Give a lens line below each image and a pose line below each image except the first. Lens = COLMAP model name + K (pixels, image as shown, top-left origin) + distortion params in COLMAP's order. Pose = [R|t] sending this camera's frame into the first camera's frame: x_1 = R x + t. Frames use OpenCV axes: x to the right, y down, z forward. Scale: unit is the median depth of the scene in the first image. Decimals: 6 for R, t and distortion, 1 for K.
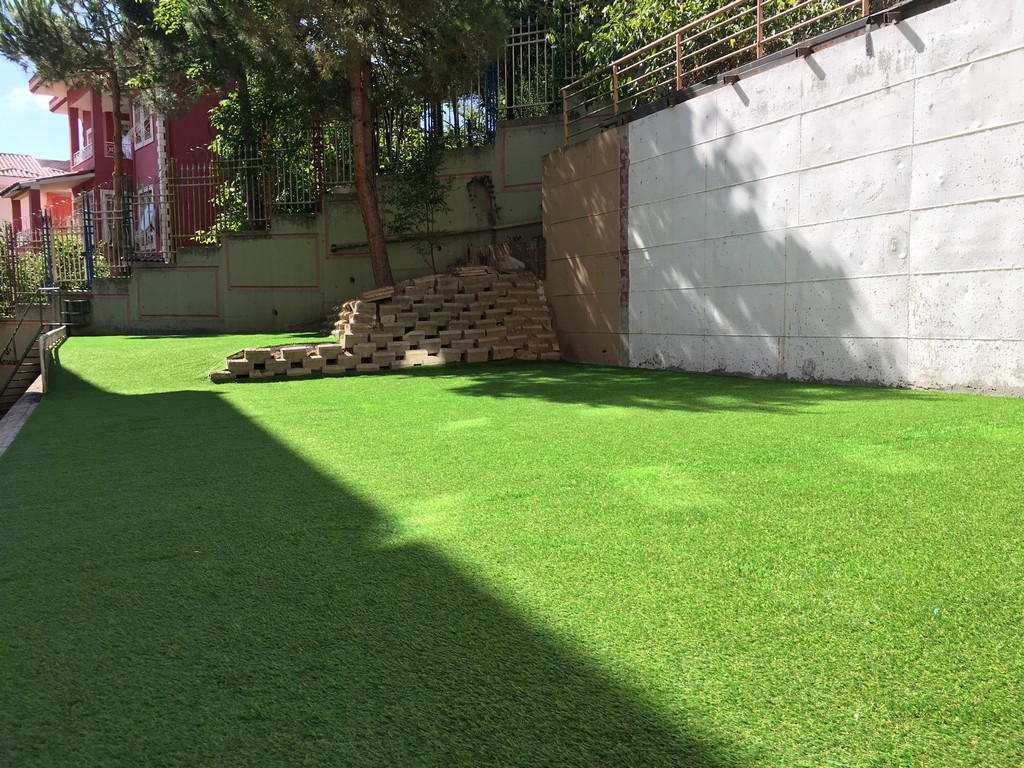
lens RADIAL K [[862.0, 0, 512.2], [0, 862.0, 381.7], [0, 0, 1]] dist [0.077115, -0.092860]
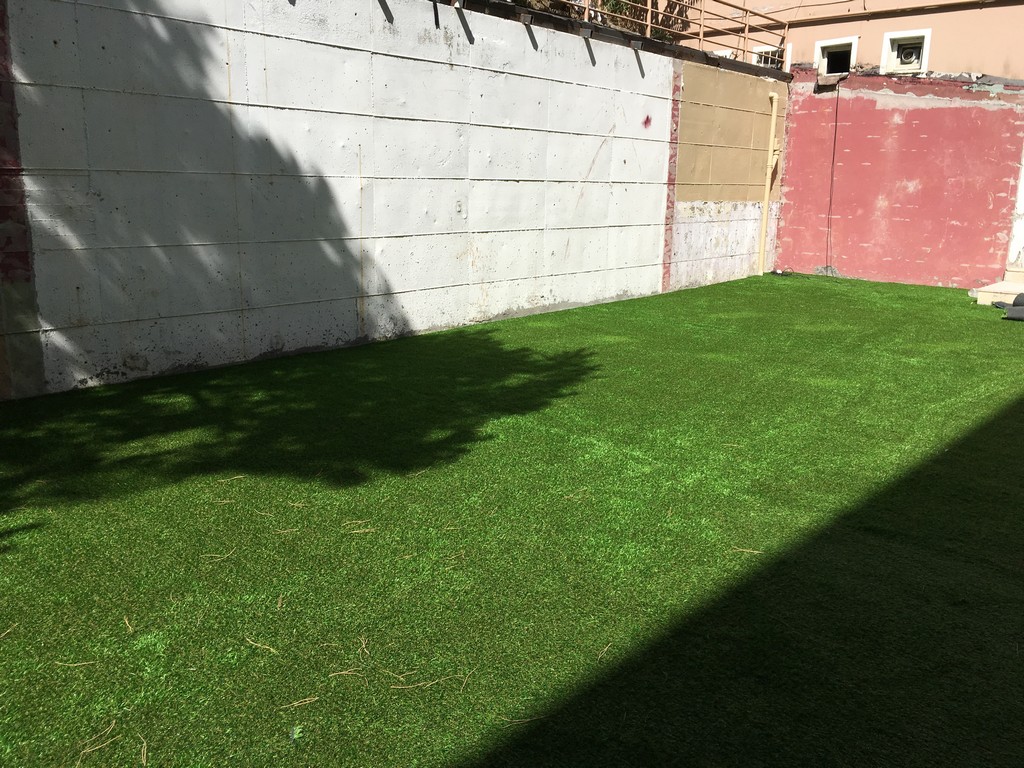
lens RADIAL K [[862.0, 0, 511.9], [0, 862.0, 383.2], [0, 0, 1]] dist [0.077115, -0.092860]
pose [[-0.392696, -0.198199, 0.898057, -0.419685], [0.061422, 0.968669, 0.240641, -0.122894], [-0.917615, 0.149659, -0.368218, 0.850190]]
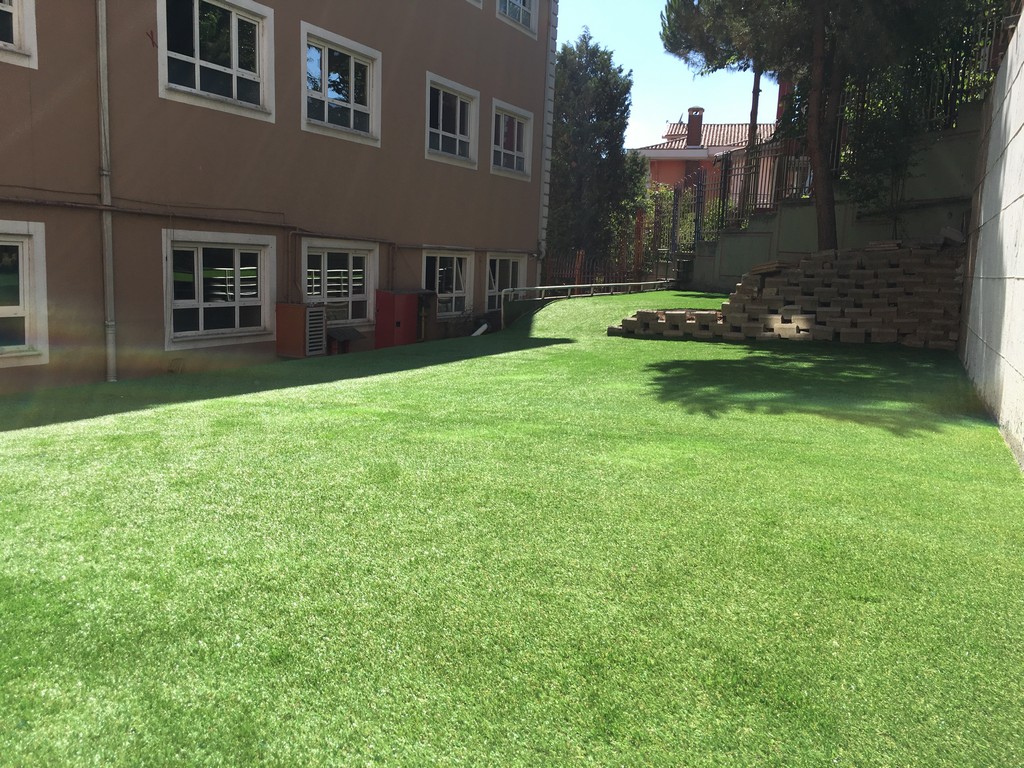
lens RADIAL K [[862.0, 0, 522.2], [0, 862.0, 397.6], [0, 0, 1]] dist [0.077115, -0.092860]
pose [[0.644160, 0.157822, -0.748431, 0.460105], [-0.105166, 0.987463, 0.117713, -0.037869], [0.757626, 0.002883, 0.652682, 0.094731]]
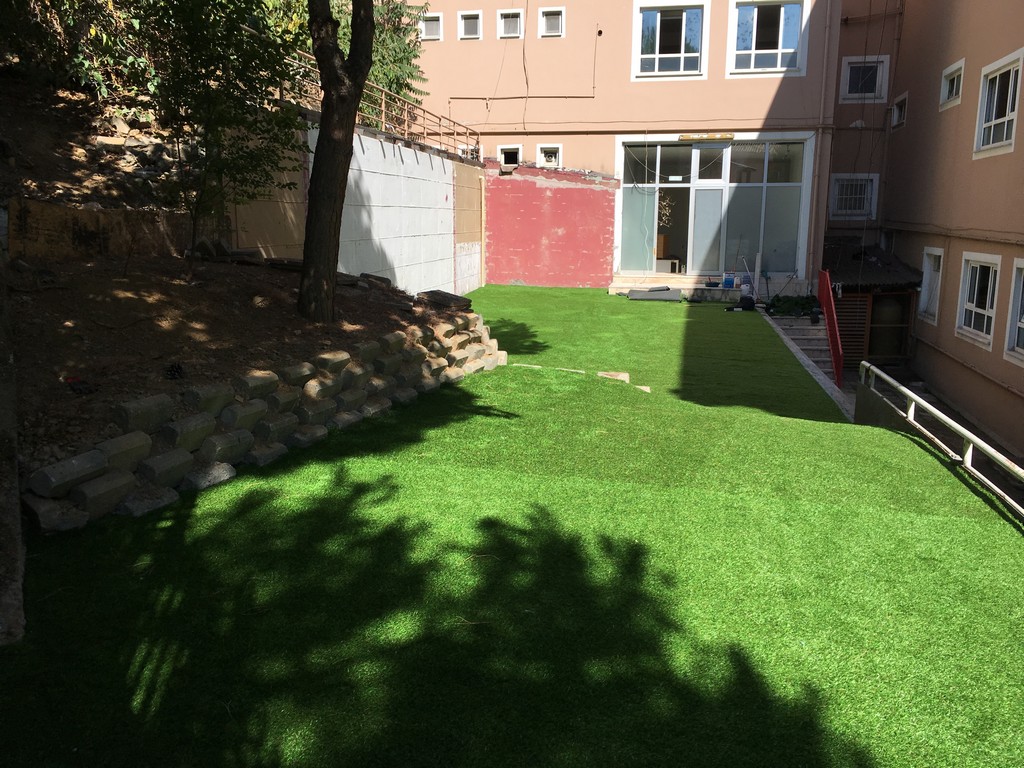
lens RADIAL K [[862.0, 0, 522.3], [0, 862.0, 377.8], [0, 0, 1]] dist [0.077115, -0.092860]
pose [[-0.818810, -0.099659, 0.565348, -0.611462], [0.047498, 0.969678, 0.239727, -0.211870], [-0.572096, 0.223144, -0.789248, 1.540176]]
